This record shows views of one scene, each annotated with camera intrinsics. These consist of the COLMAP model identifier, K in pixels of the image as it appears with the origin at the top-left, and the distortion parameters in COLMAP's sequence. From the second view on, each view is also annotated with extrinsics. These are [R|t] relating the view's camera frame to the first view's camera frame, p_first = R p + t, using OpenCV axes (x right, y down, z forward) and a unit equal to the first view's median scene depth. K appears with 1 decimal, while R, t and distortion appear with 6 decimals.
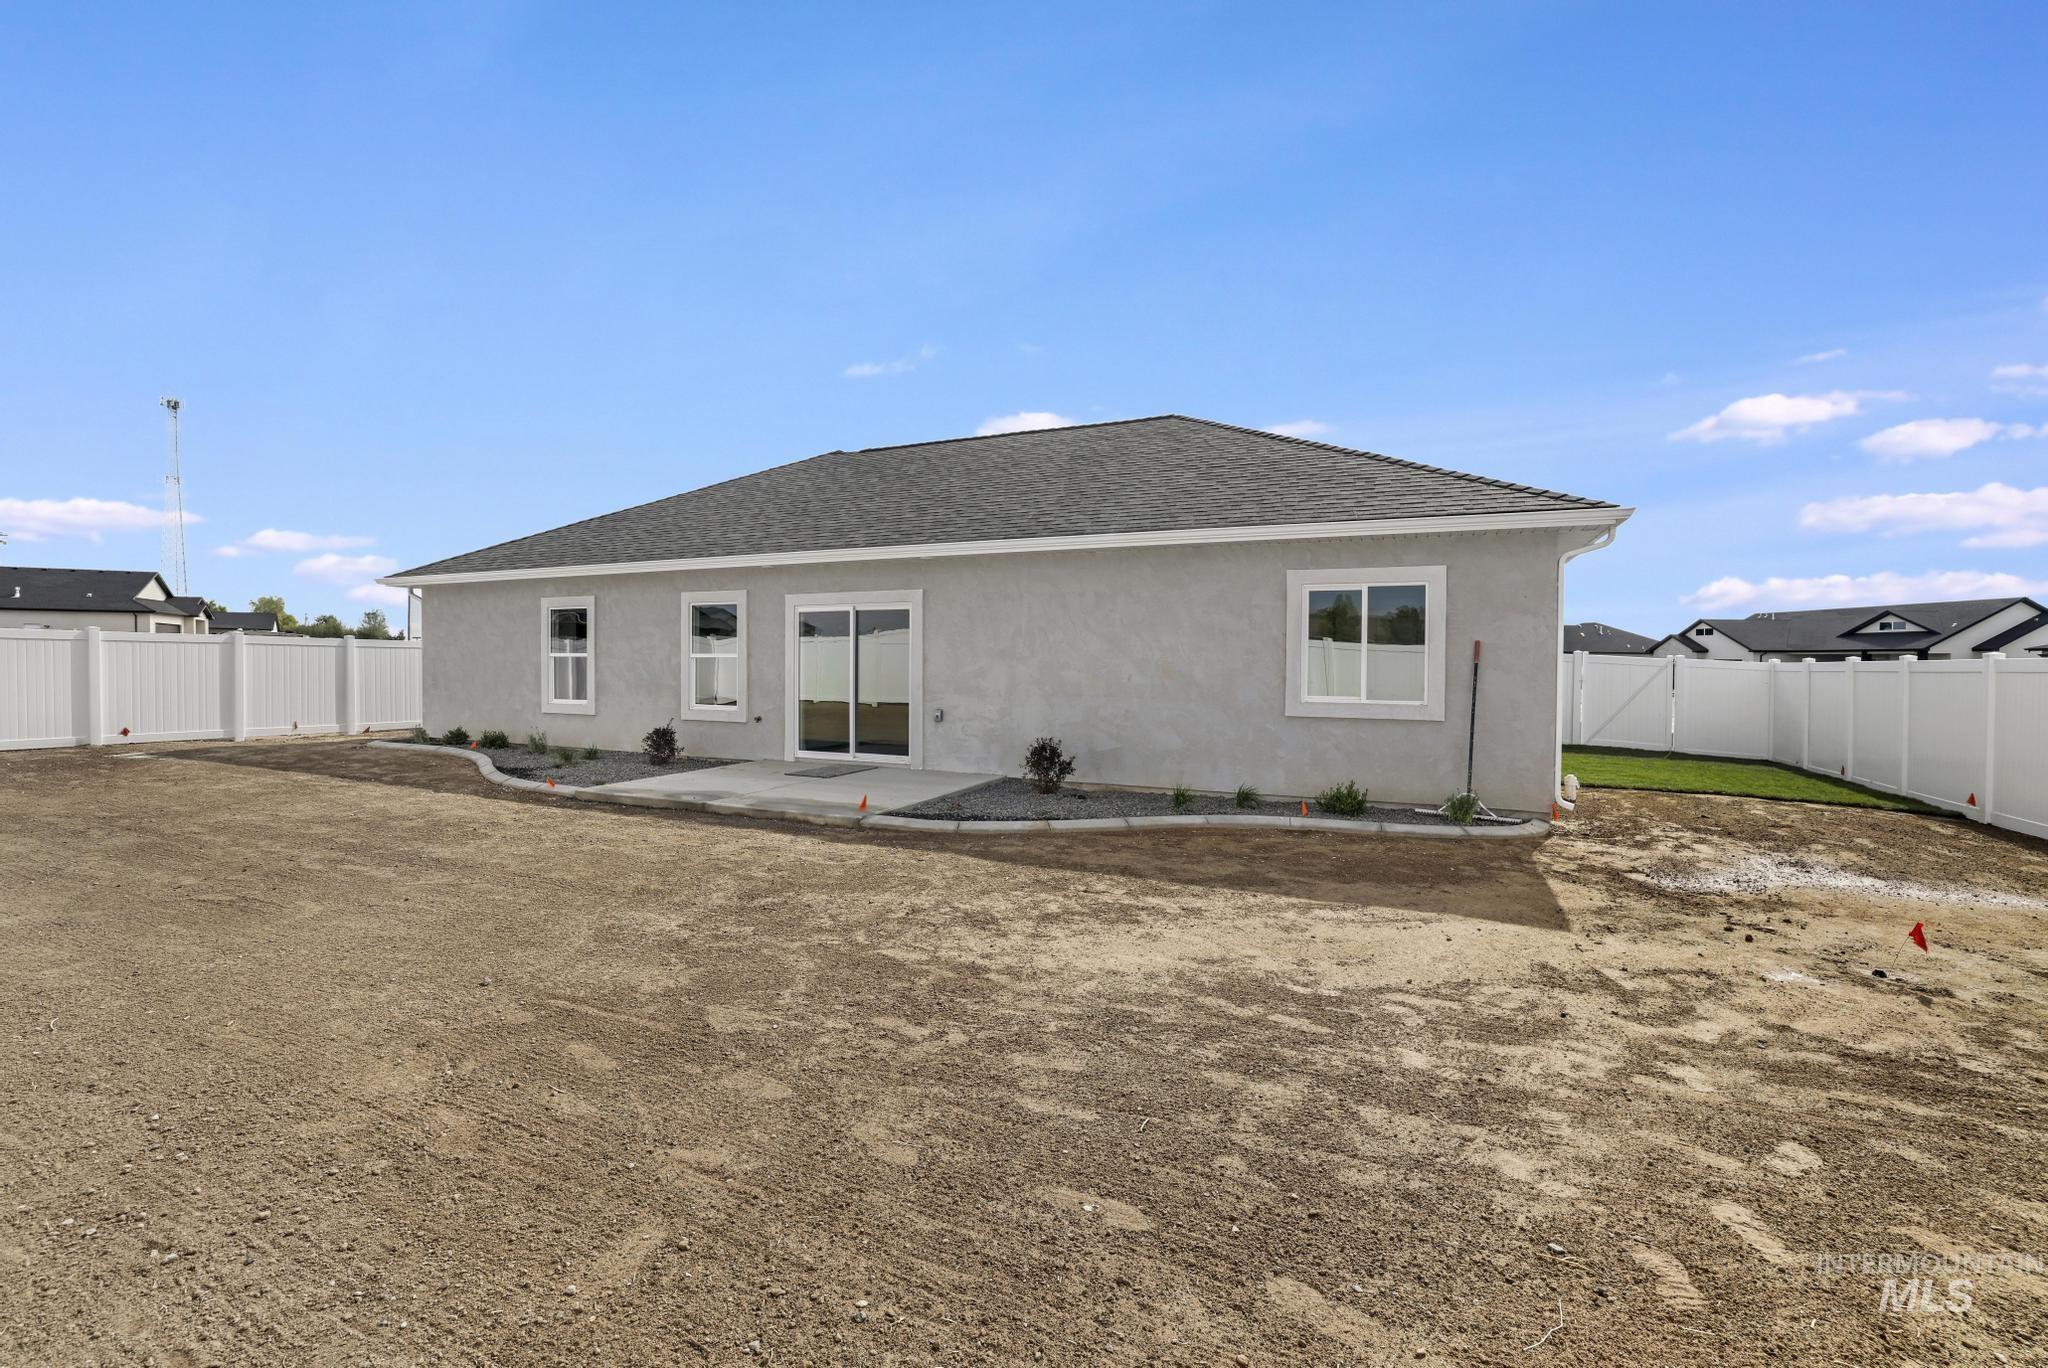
lens RADIAL K [[897.3, 0, 1016.1], [0, 897.3, 675.0], [0, 0, 1]] dist [-0.018882, 0.001432]
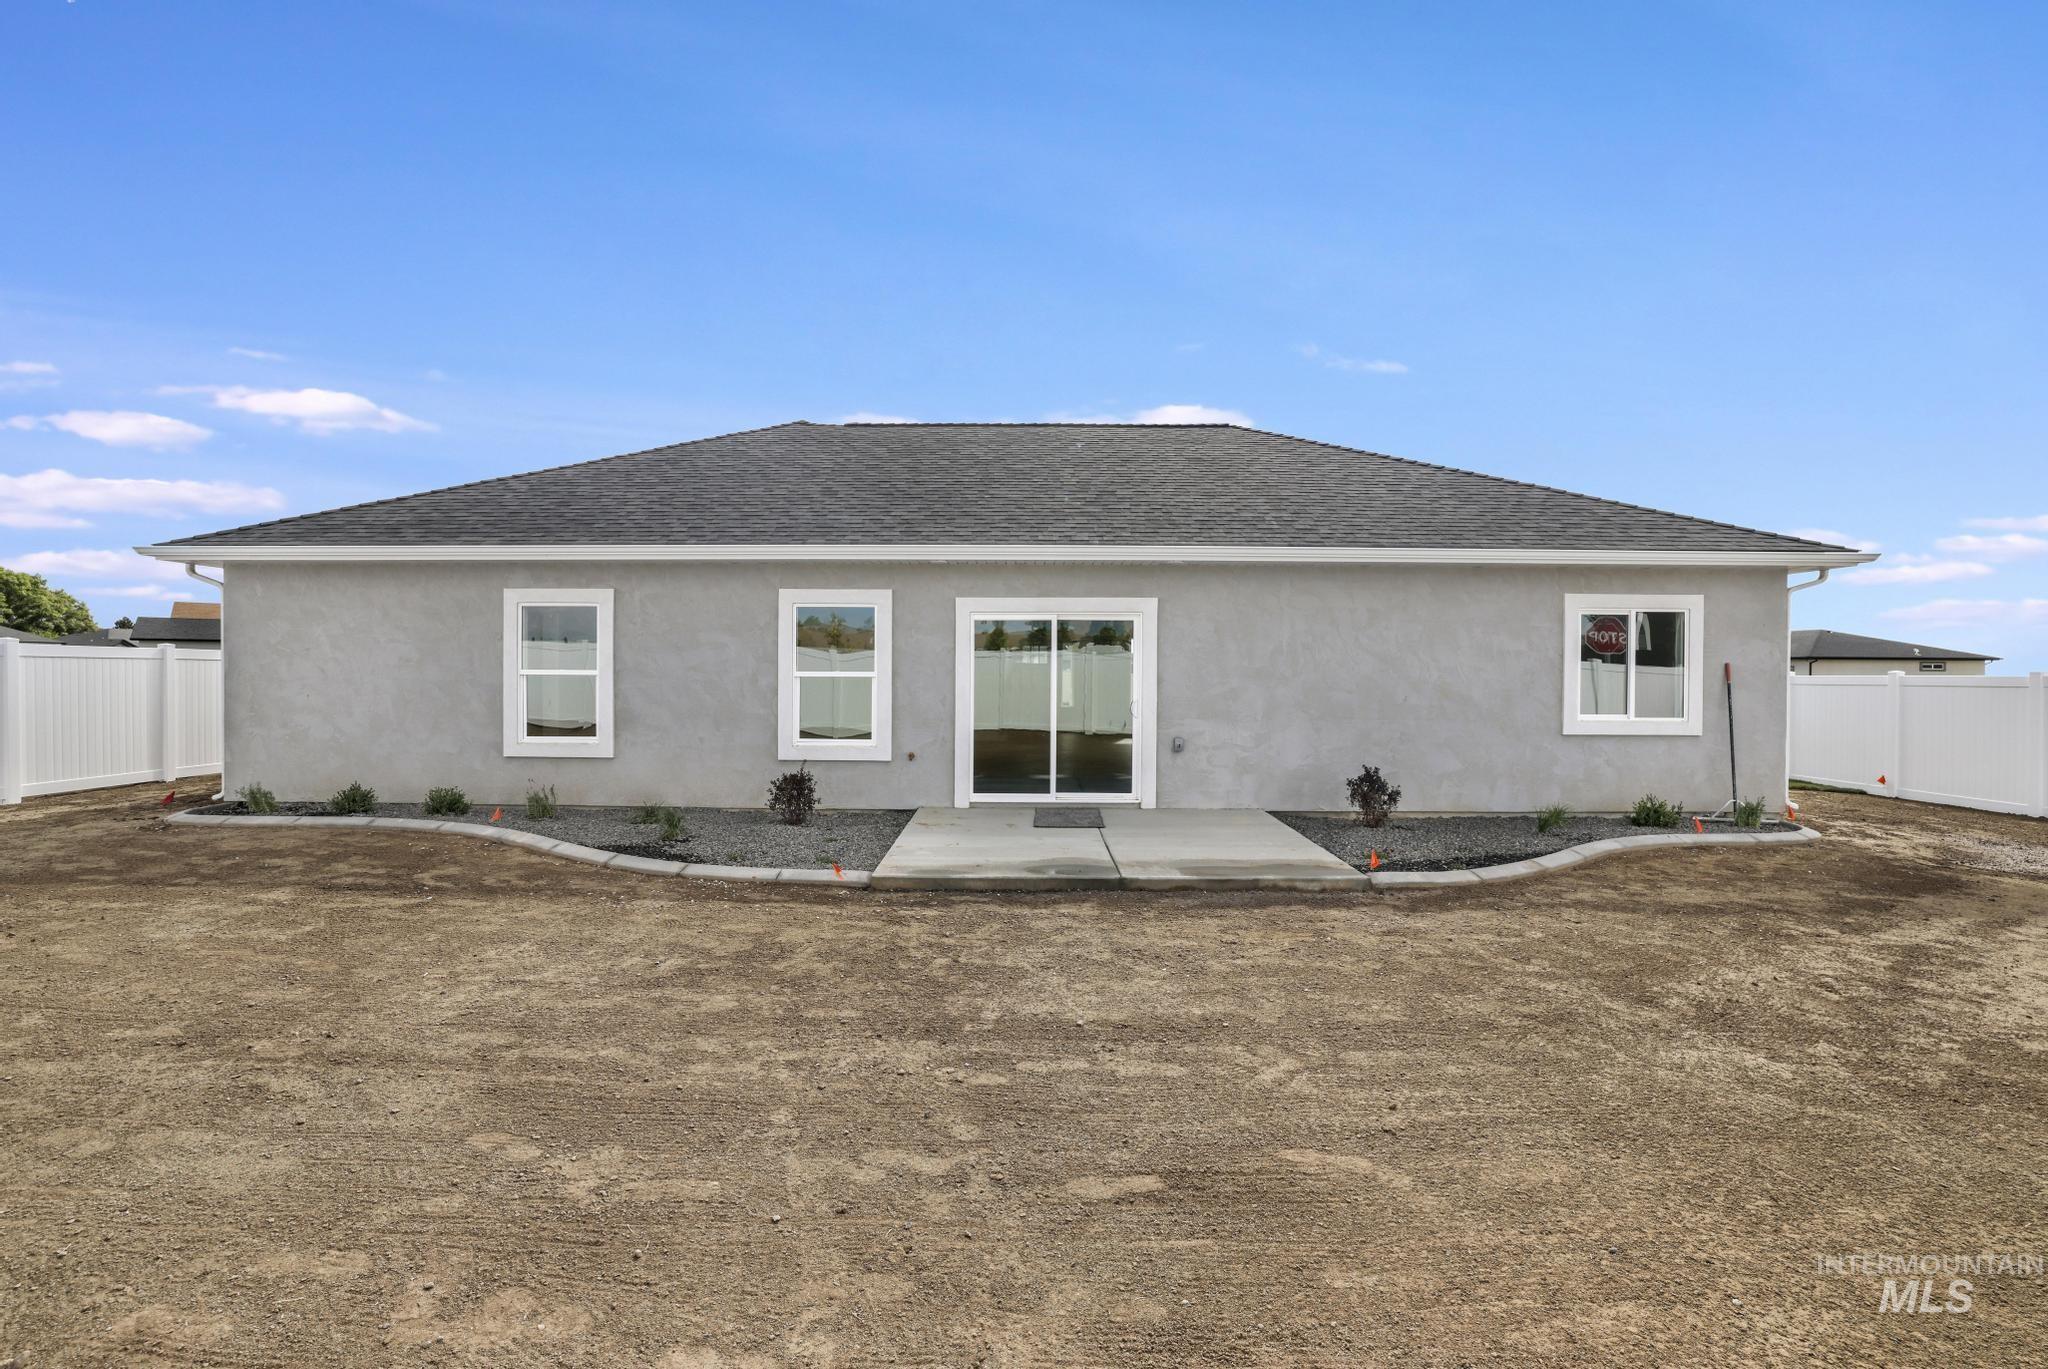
lens RADIAL K [[897.3, 0, 1024.5], [0, 897.3, 680.0], [0, 0, 1]] dist [-0.018882, 0.001432]
pose [[0.910740, -0.006339, 0.412931, -0.597278], [0.006708, 0.999977, 0.000555, -0.019184], [-0.412925, 0.002265, 0.910762, 0.282340]]
